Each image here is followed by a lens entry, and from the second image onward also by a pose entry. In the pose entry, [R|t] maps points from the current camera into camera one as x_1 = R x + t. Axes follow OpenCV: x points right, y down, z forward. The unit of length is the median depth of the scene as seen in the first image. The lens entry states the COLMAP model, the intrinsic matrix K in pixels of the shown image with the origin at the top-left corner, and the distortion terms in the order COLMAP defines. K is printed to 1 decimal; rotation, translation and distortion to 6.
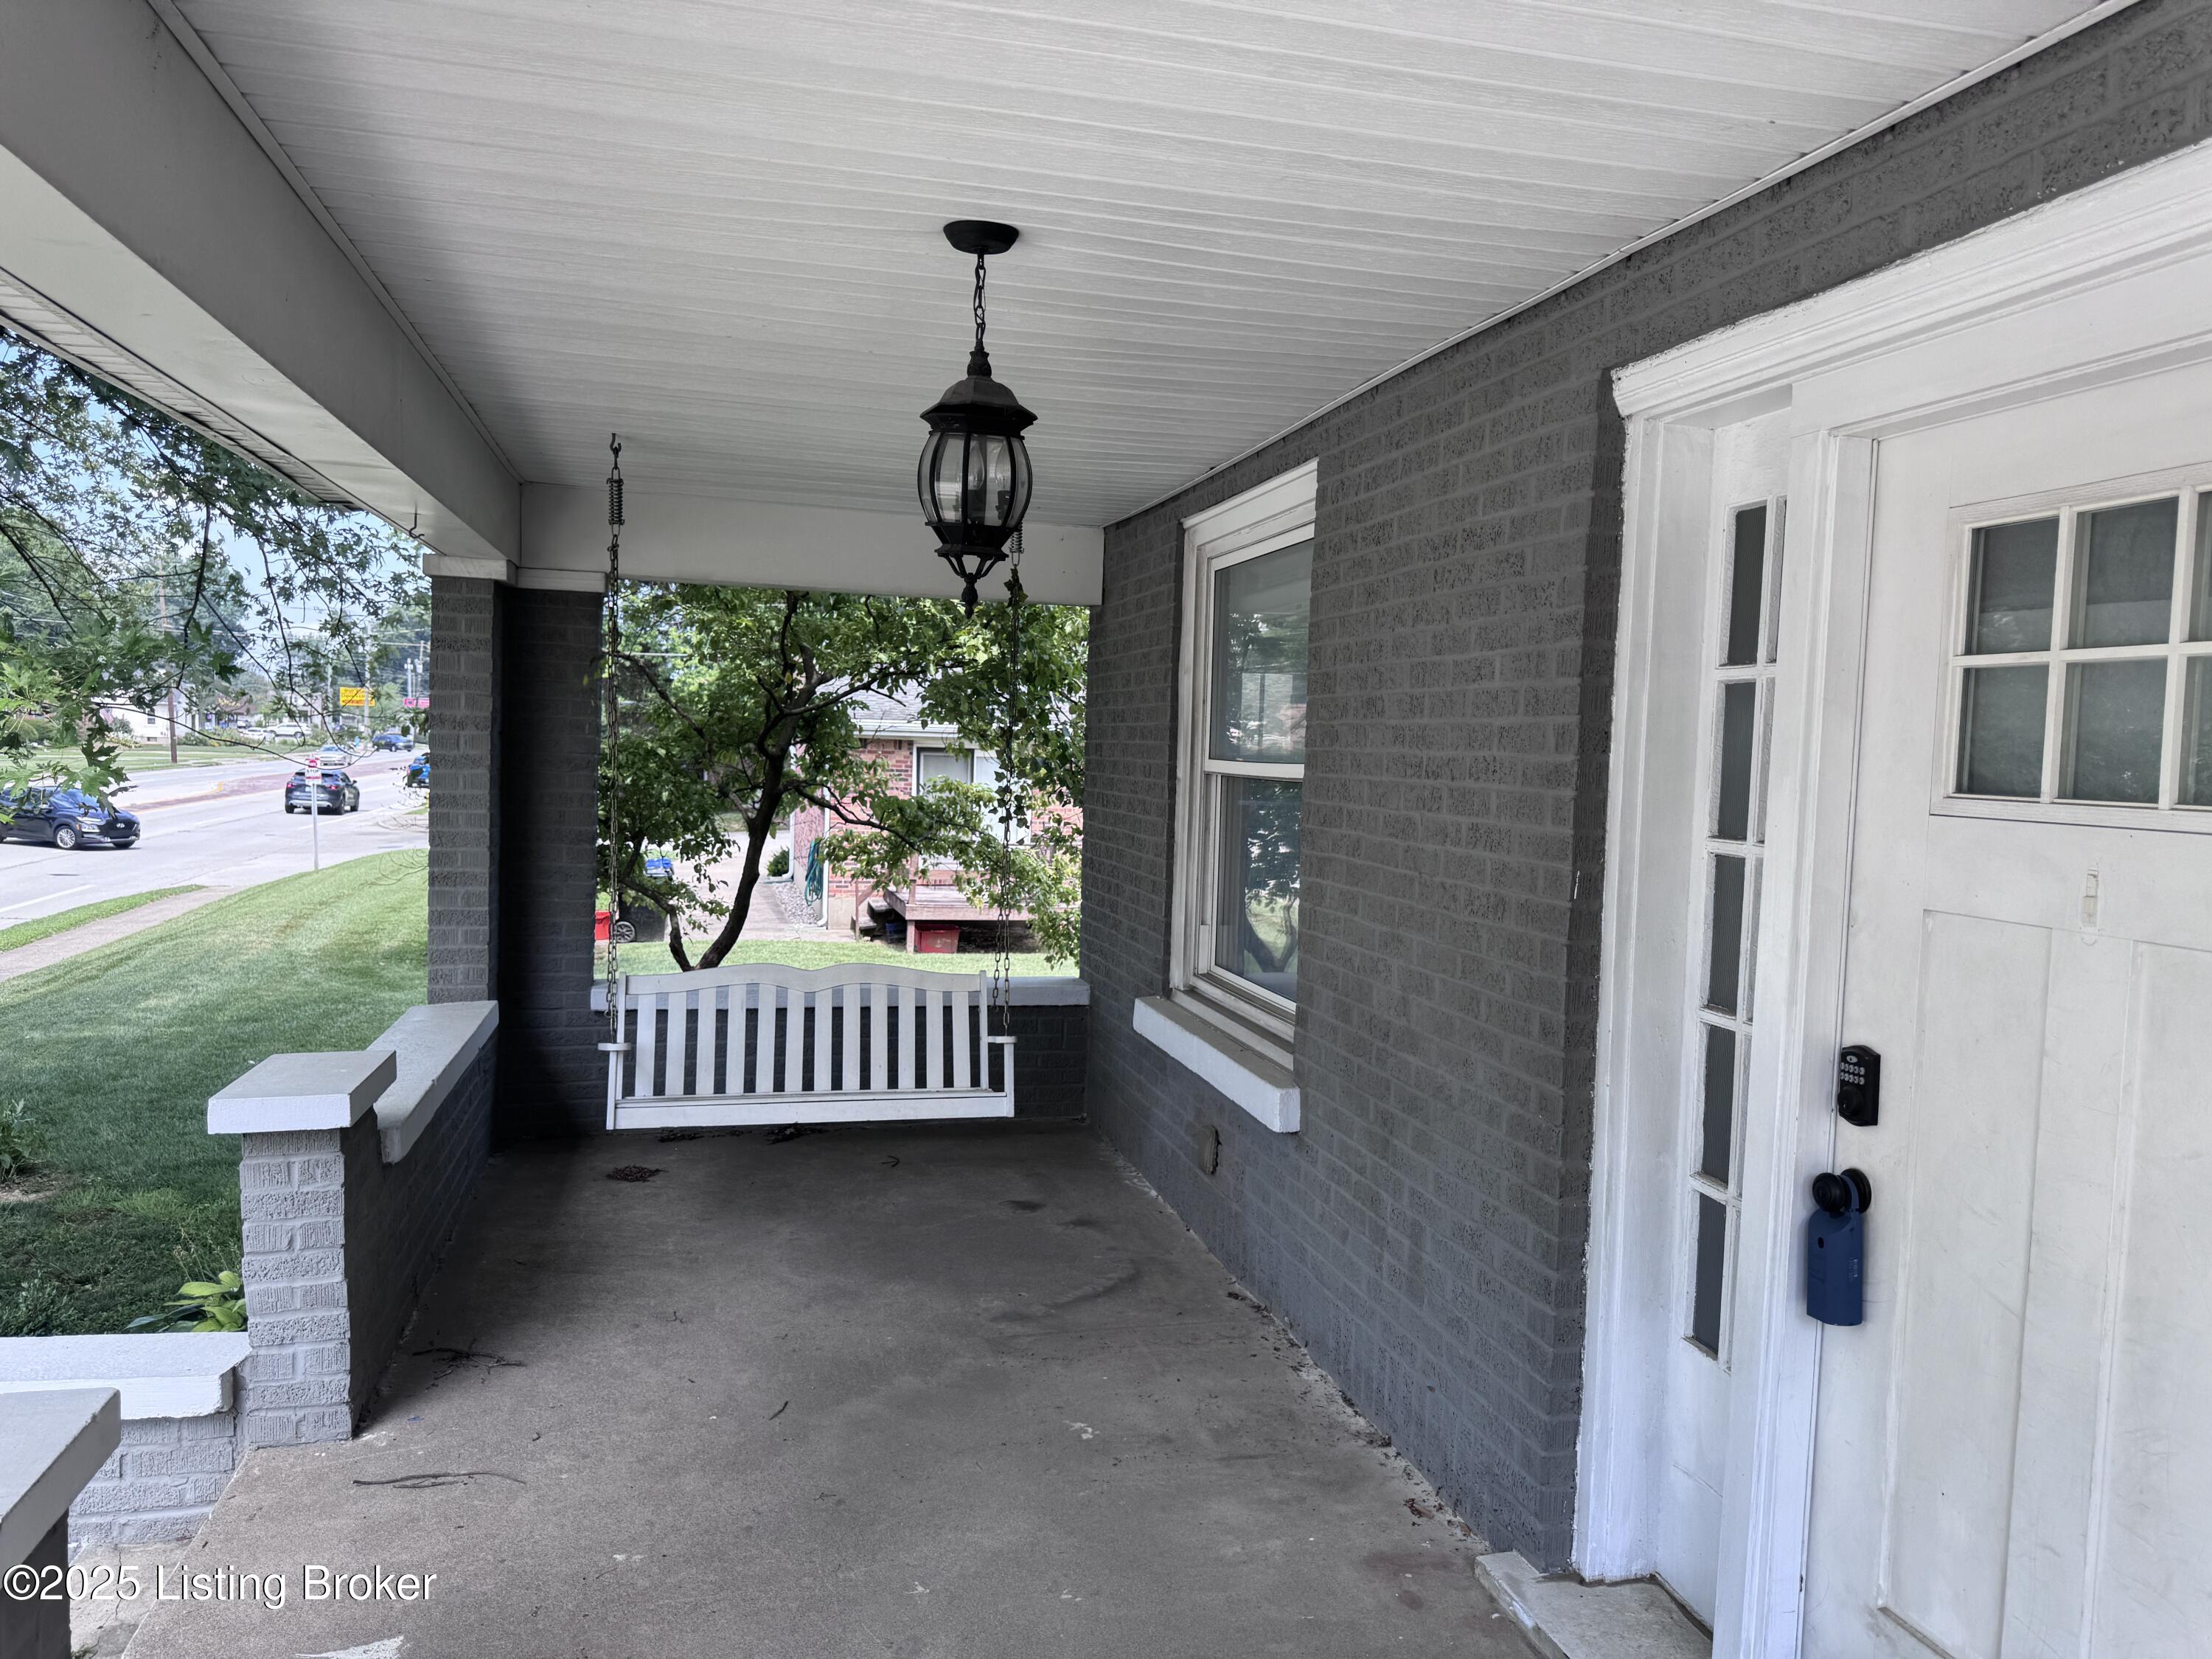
lens RADIAL K [[1551.3, 0, 1106.0], [0, 1551.3, 829.5], [0, 0, 1]] dist [0.111176, -0.179010]
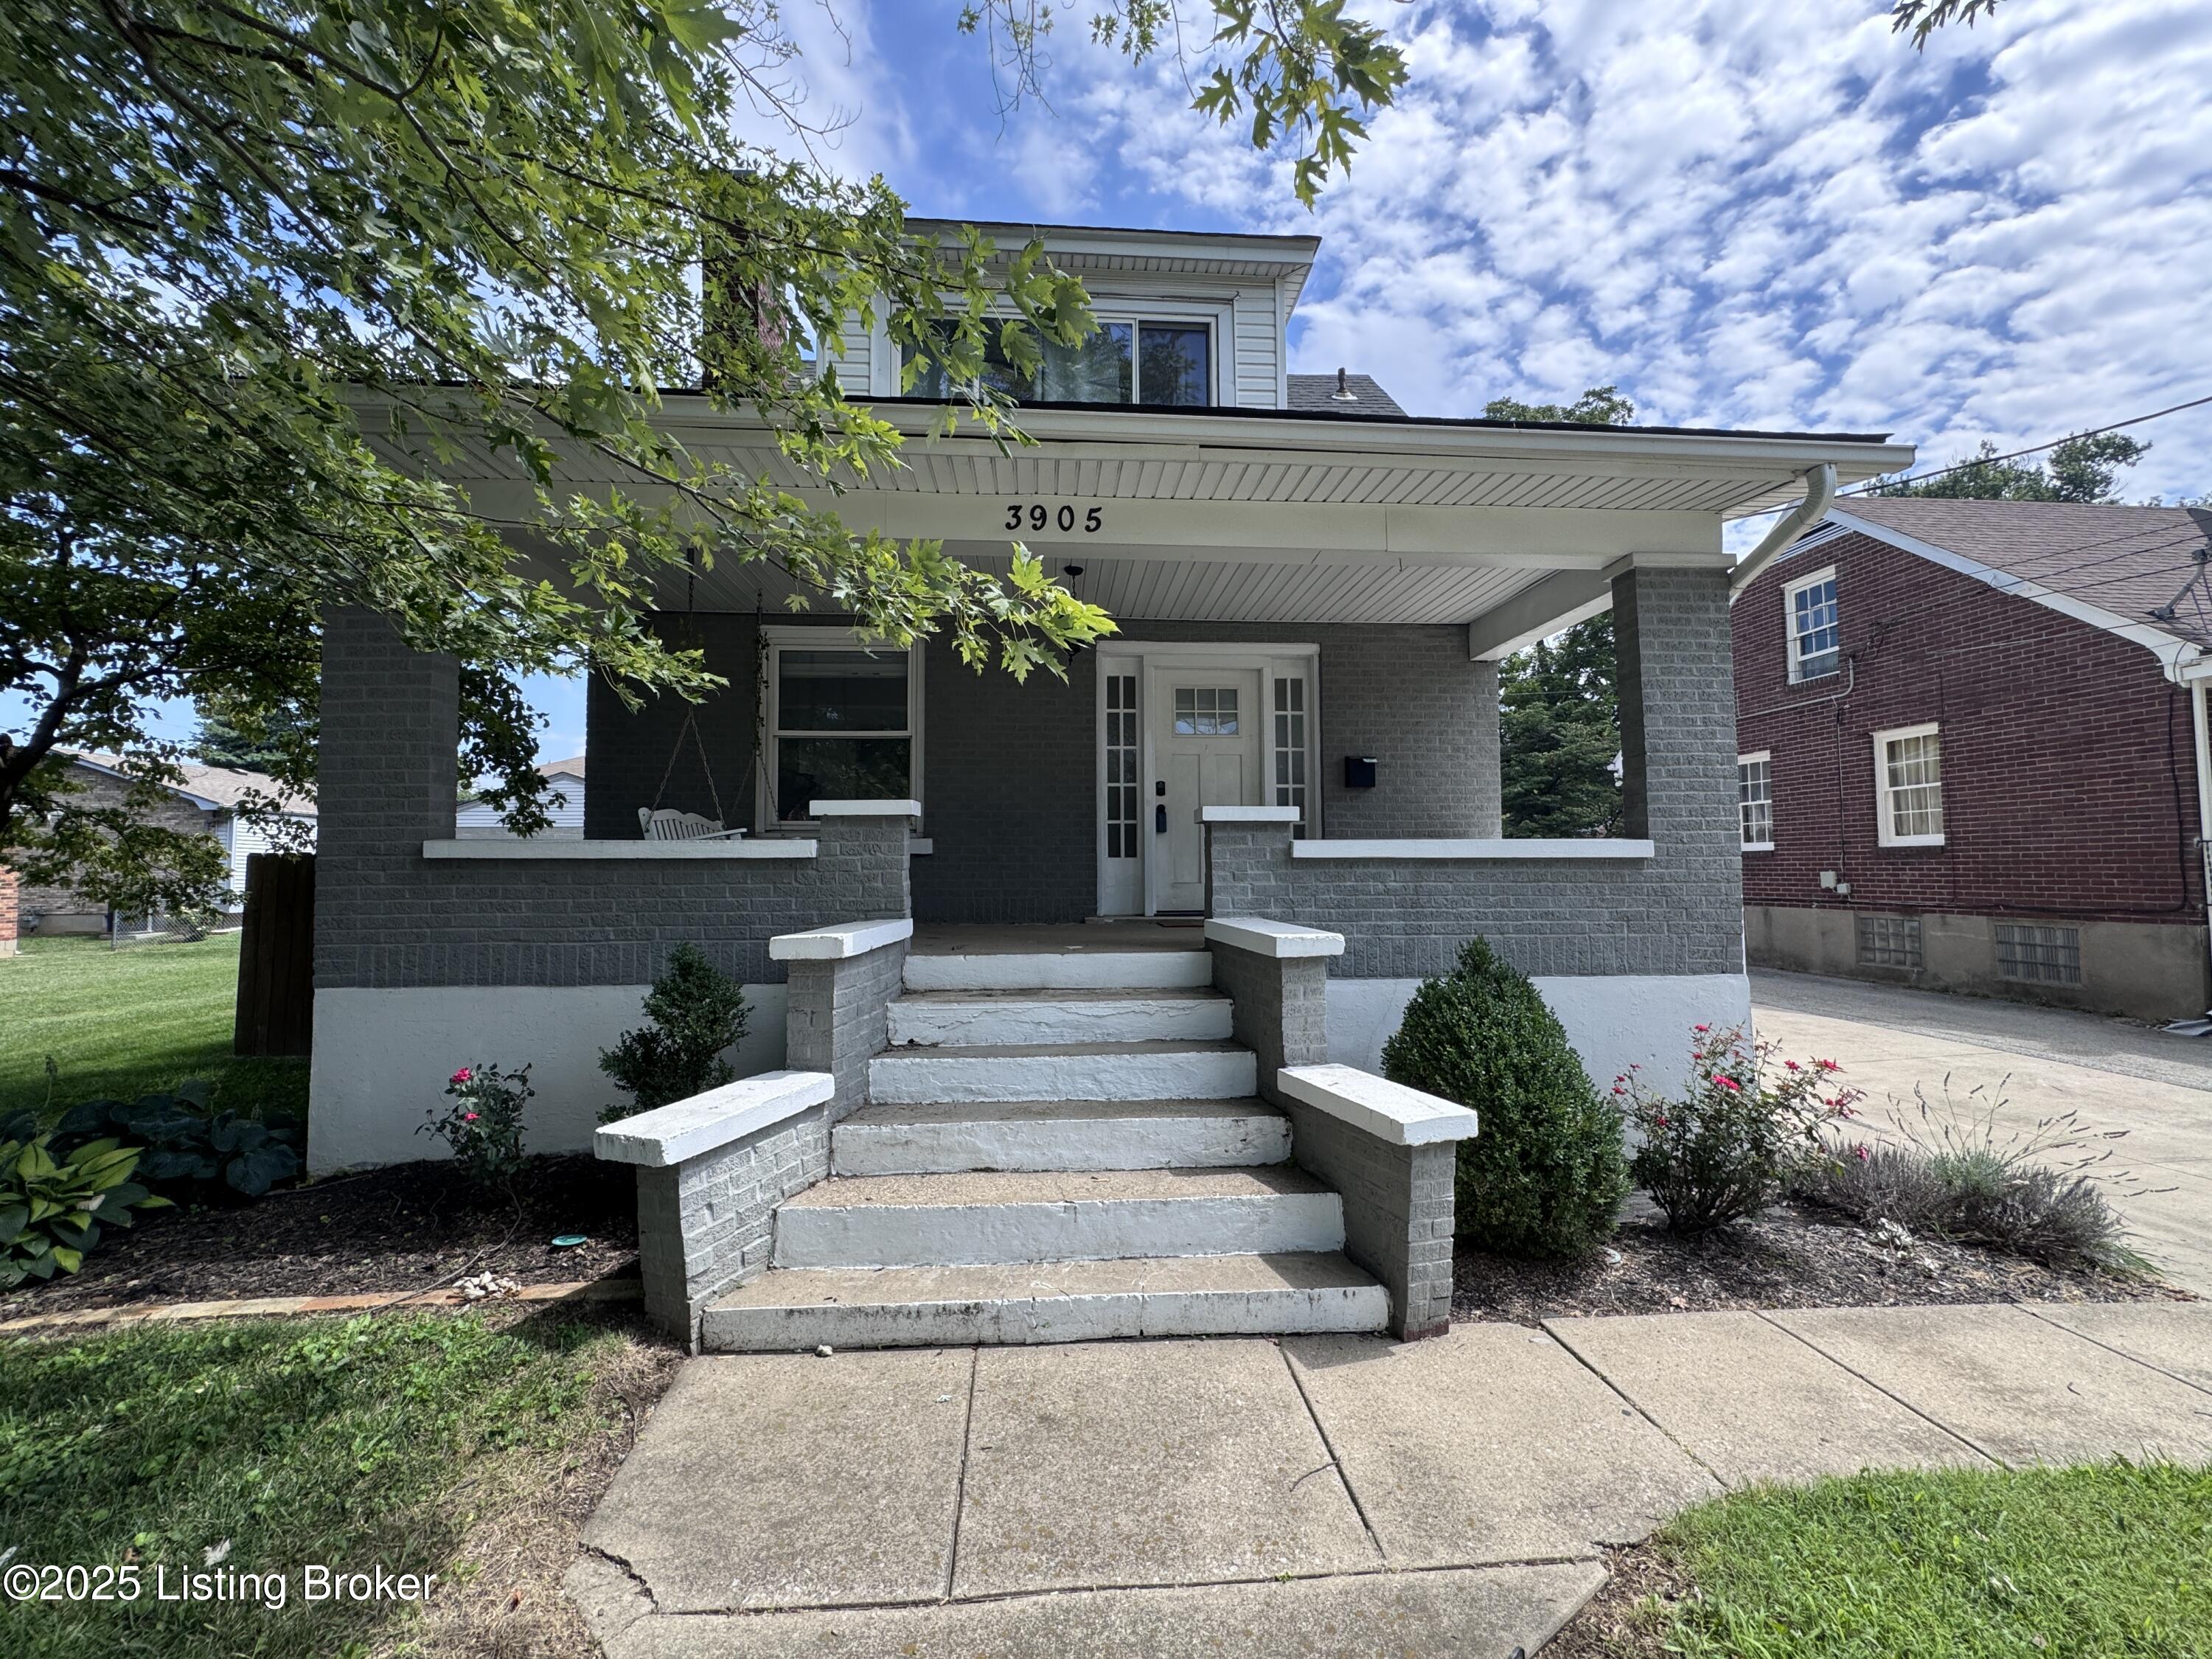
lens RADIAL K [[888.9, 0, 1106.0], [0, 888.9, 829.5], [0, 0, 1]] dist [-0.011849, 0.000432]
pose [[0.169886, 0.013829, 0.985367, -2.220602], [0.066225, 0.997481, -0.025417, 0.323537], [-0.983236, 0.069574, 0.168543, 0.590920]]
